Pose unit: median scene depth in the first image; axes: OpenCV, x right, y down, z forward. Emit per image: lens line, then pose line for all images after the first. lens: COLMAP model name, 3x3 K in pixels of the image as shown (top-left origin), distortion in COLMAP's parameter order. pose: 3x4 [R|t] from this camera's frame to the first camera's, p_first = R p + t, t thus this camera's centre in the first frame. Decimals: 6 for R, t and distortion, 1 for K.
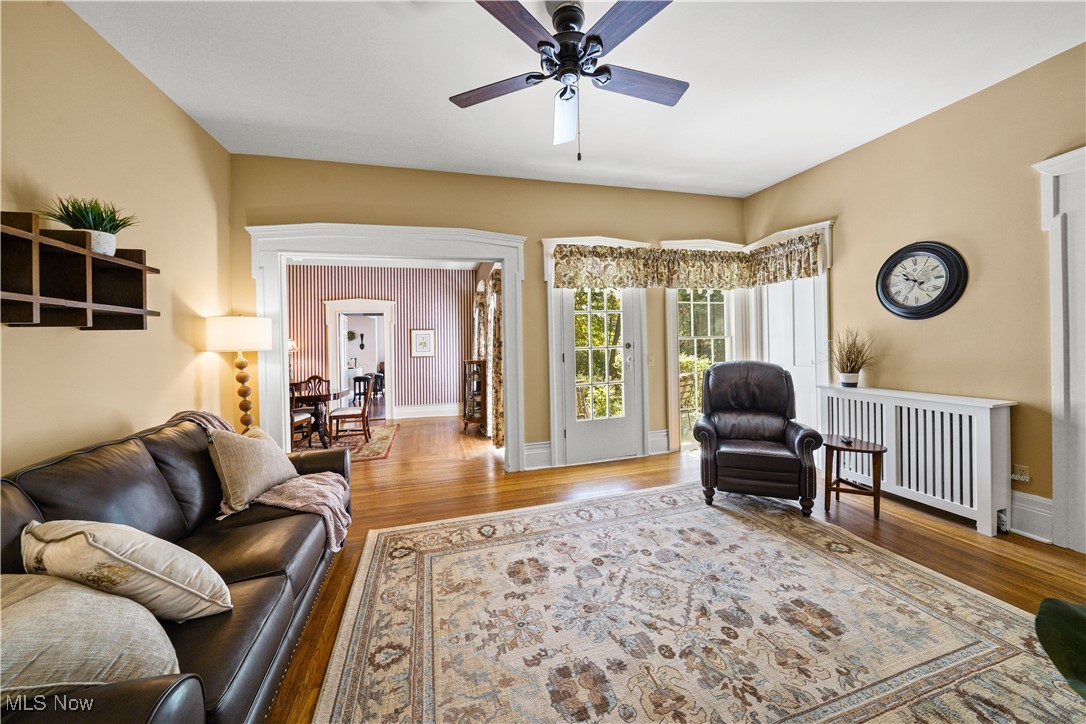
lens RADIAL K [[383.3, 0, 537.6], [0, 383.3, 347.5], [0, 0, 1]] dist [-0.005433, 0.000030]
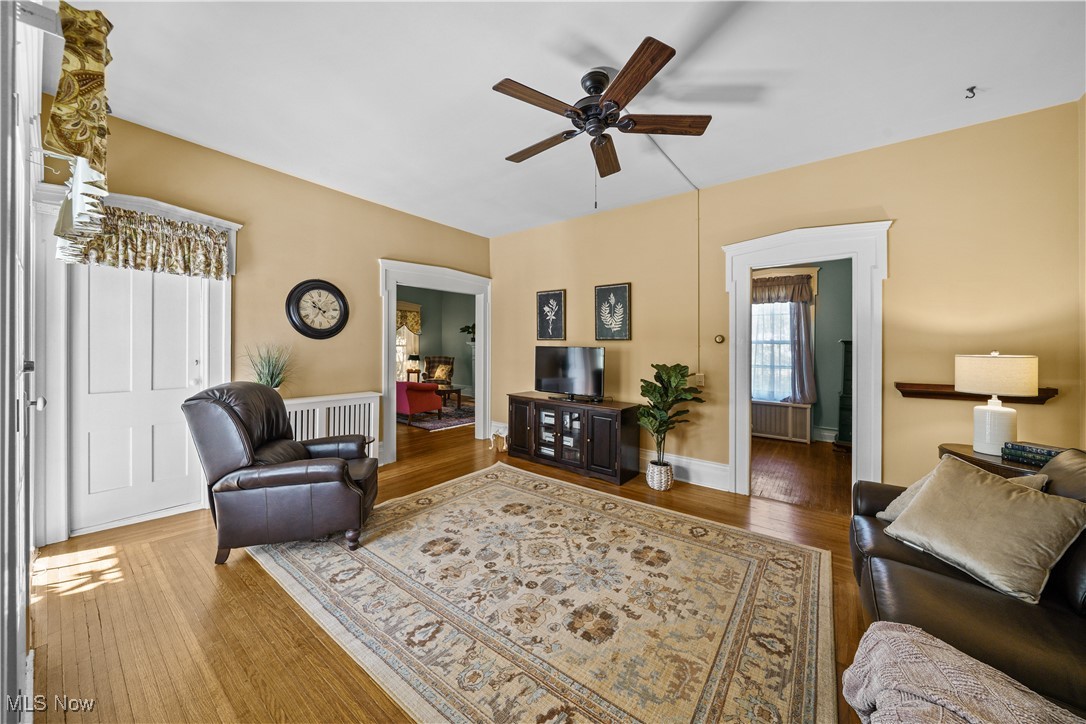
lens RADIAL K [[383.3, 0, 537.6], [0, 383.3, 347.5], [0, 0, 1]] dist [-0.005433, 0.000030]
pose [[-0.600445, 0.022858, 0.799339, -0.660584], [0.016596, 0.999732, -0.016122, -0.017723], [-0.799494, 0.003585, -0.600664, 1.638362]]
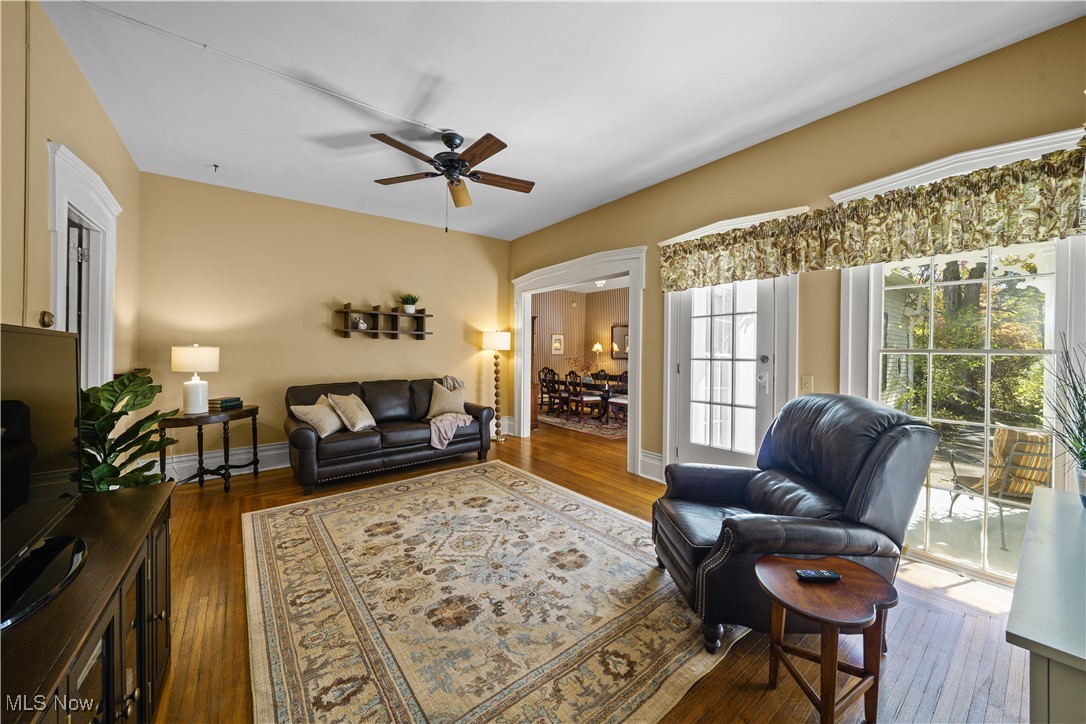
lens RADIAL K [[383.3, 0, 537.6], [0, 383.3, 347.5], [0, 0, 1]] dist [-0.005433, 0.000030]
pose [[0.381422, 0.024322, -0.924081, 1.461359], [-0.027197, 0.999516, 0.015082, -0.049661], [0.924001, 0.019379, 0.381899, 0.647797]]
